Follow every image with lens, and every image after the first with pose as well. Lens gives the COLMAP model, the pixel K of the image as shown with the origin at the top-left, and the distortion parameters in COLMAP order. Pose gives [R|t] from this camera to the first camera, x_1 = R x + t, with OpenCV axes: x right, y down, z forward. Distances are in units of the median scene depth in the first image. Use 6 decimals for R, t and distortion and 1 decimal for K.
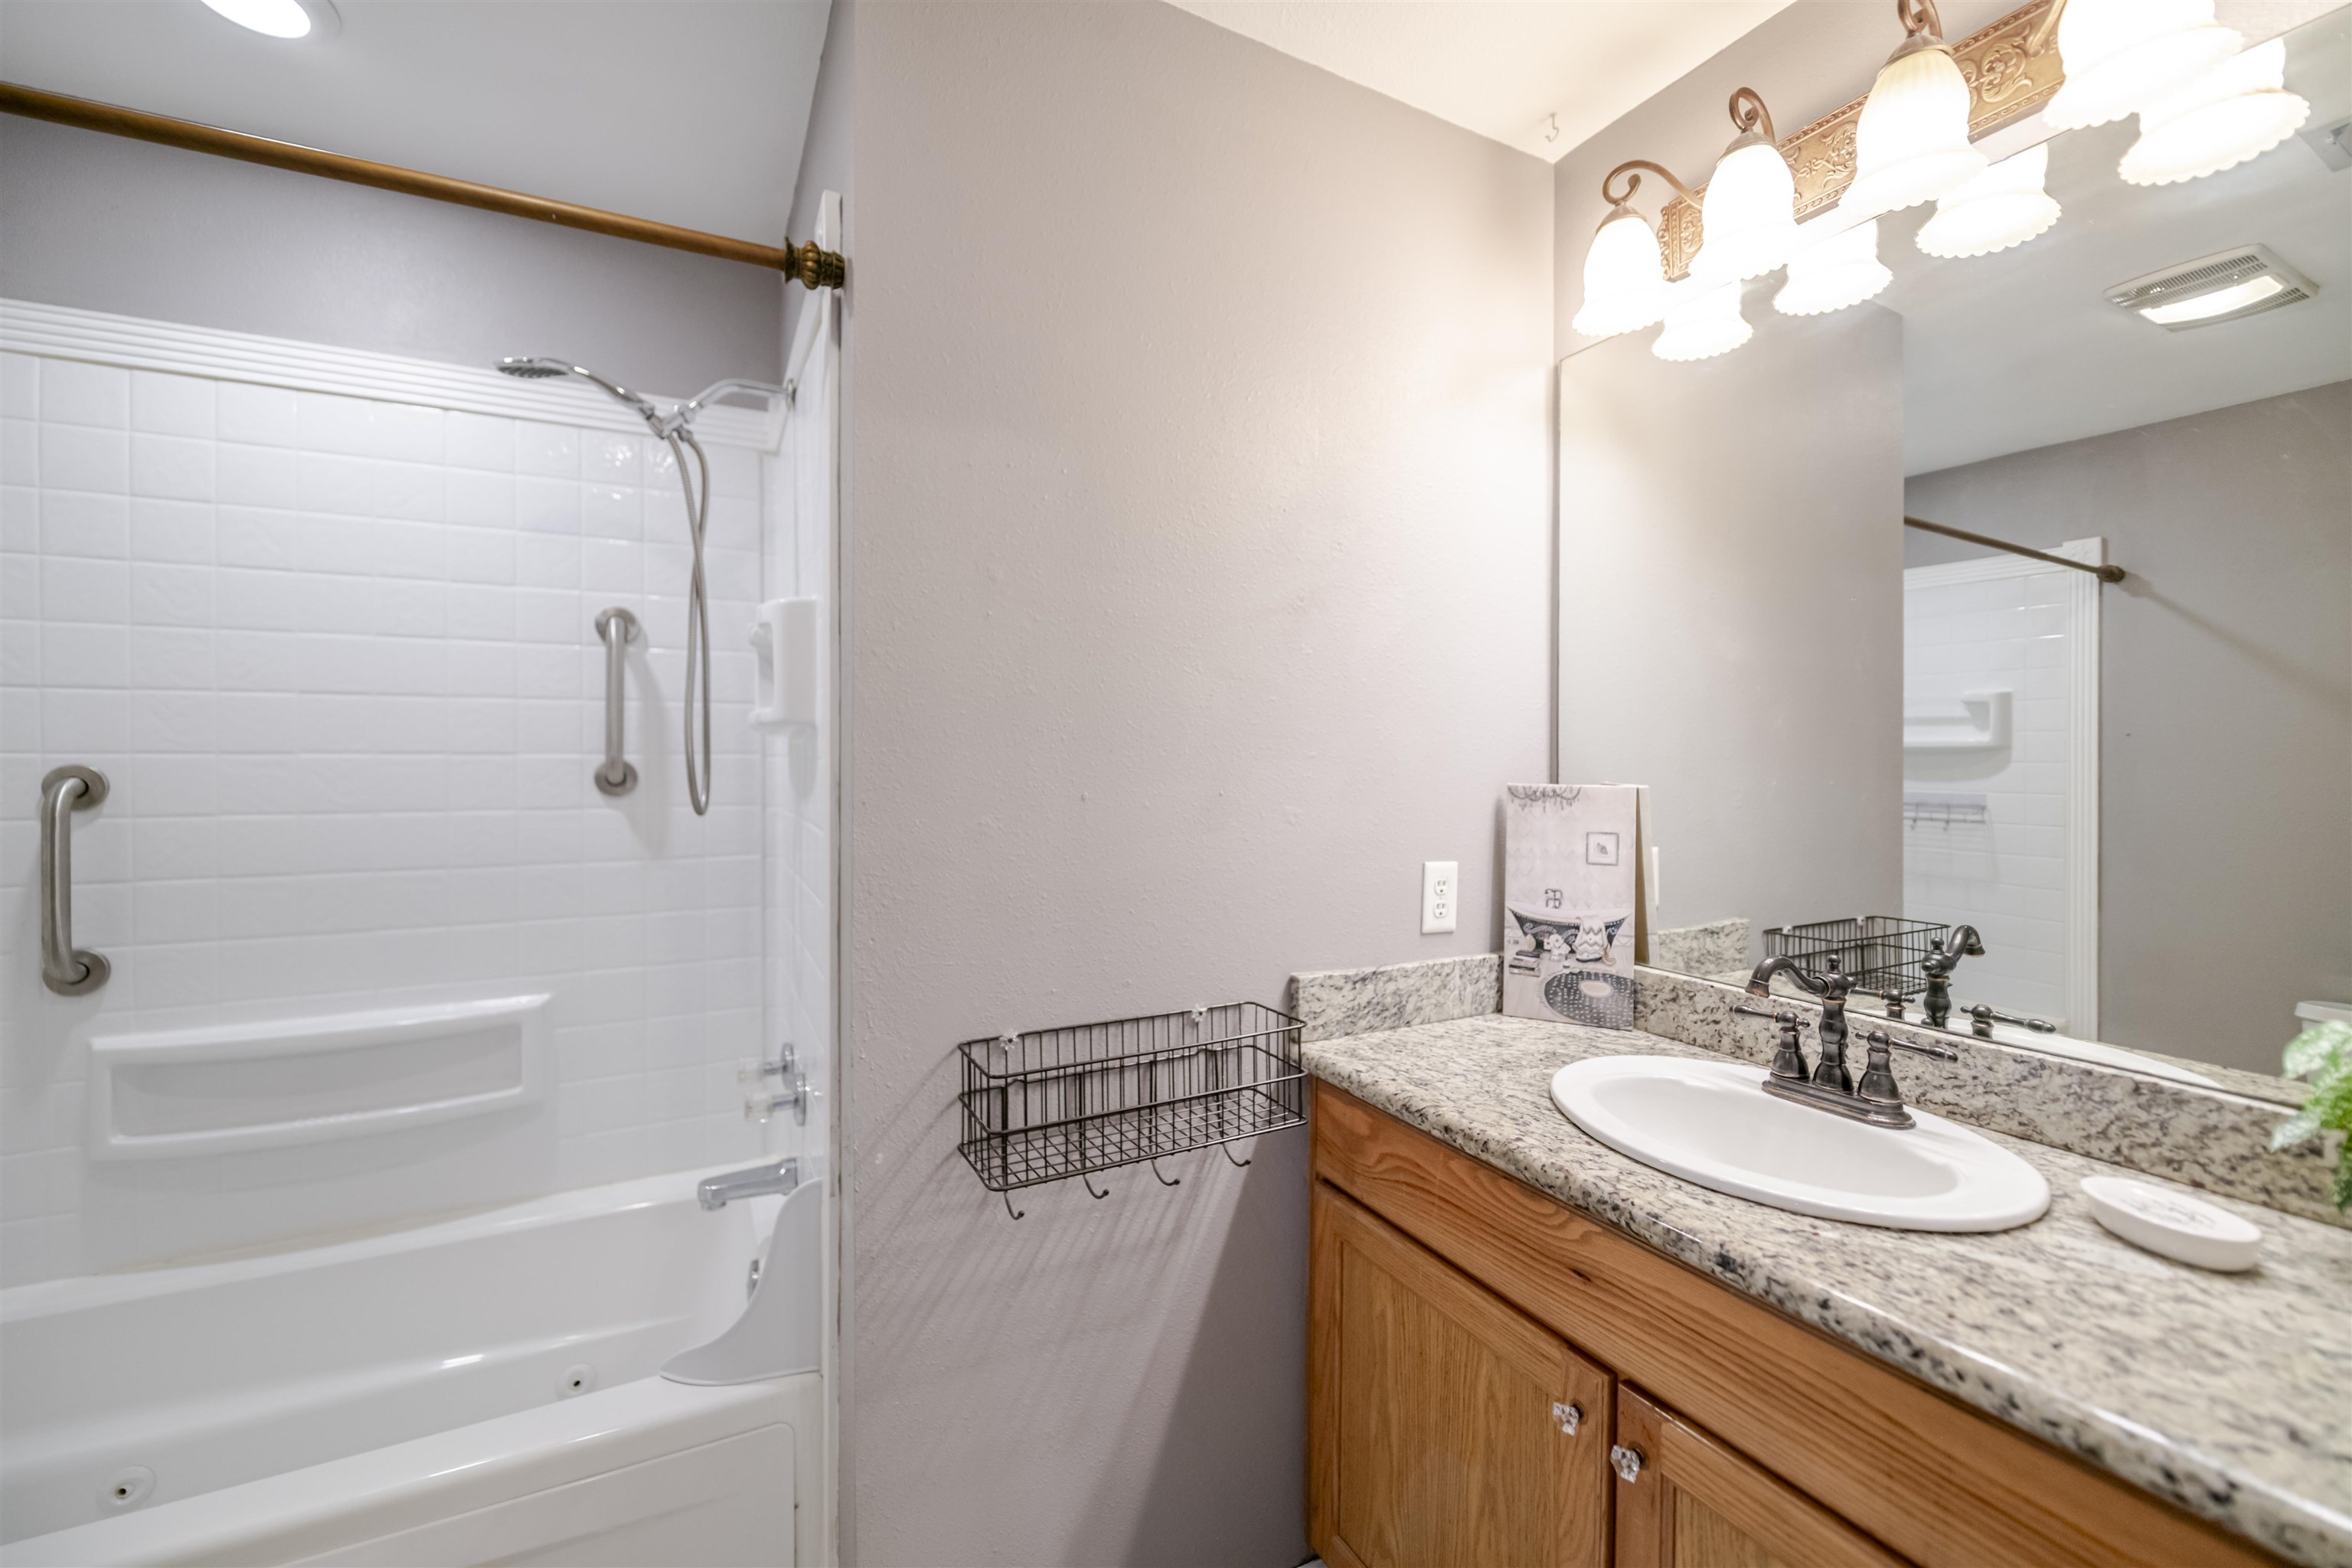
lens RADIAL K [[919.7, 0, 1165.6], [0, 919.7, 764.2], [0, 0, 1]] dist [-0.005638, -0.000419]
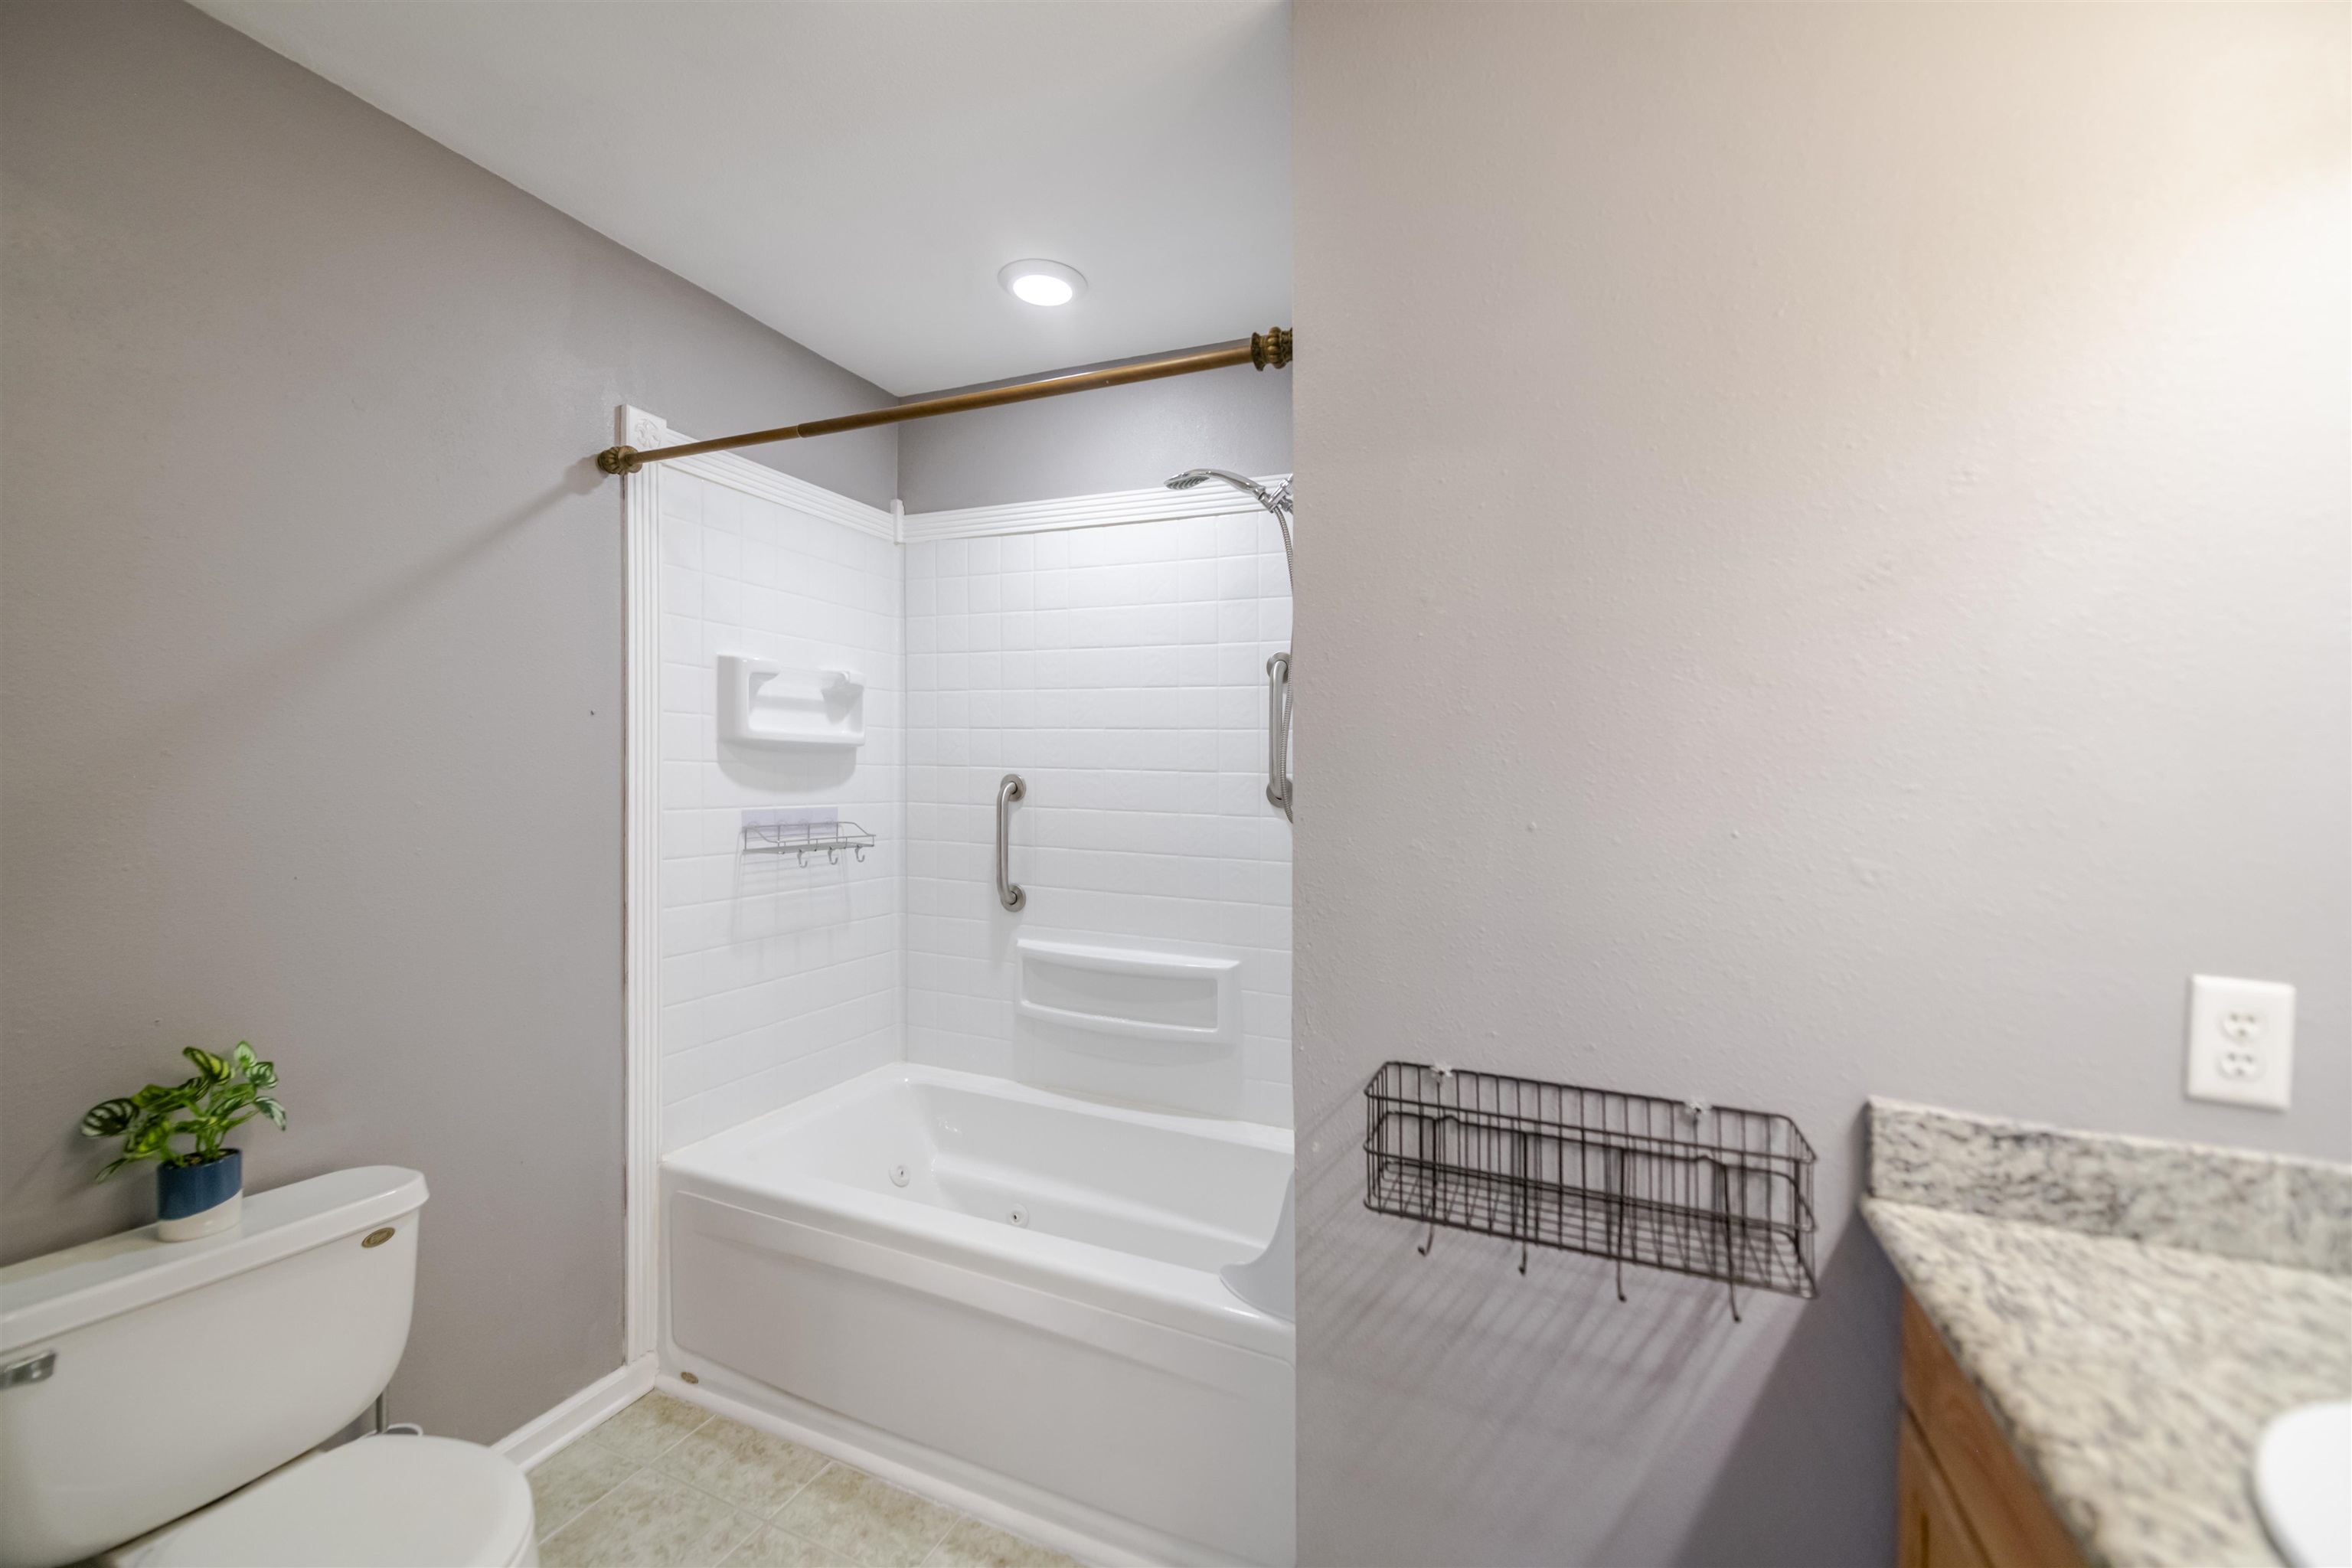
lens RADIAL K [[946.5, 0, 1176.0], [0, 946.5, 784.0], [0, 0, 1]] dist [0.000408, -0.004504]
pose [[0.639139, 0.023985, -0.768718, 0.348931], [-0.027319, 0.999591, 0.008474, -0.004274], [0.768606, 0.015584, 0.639532, 0.120340]]
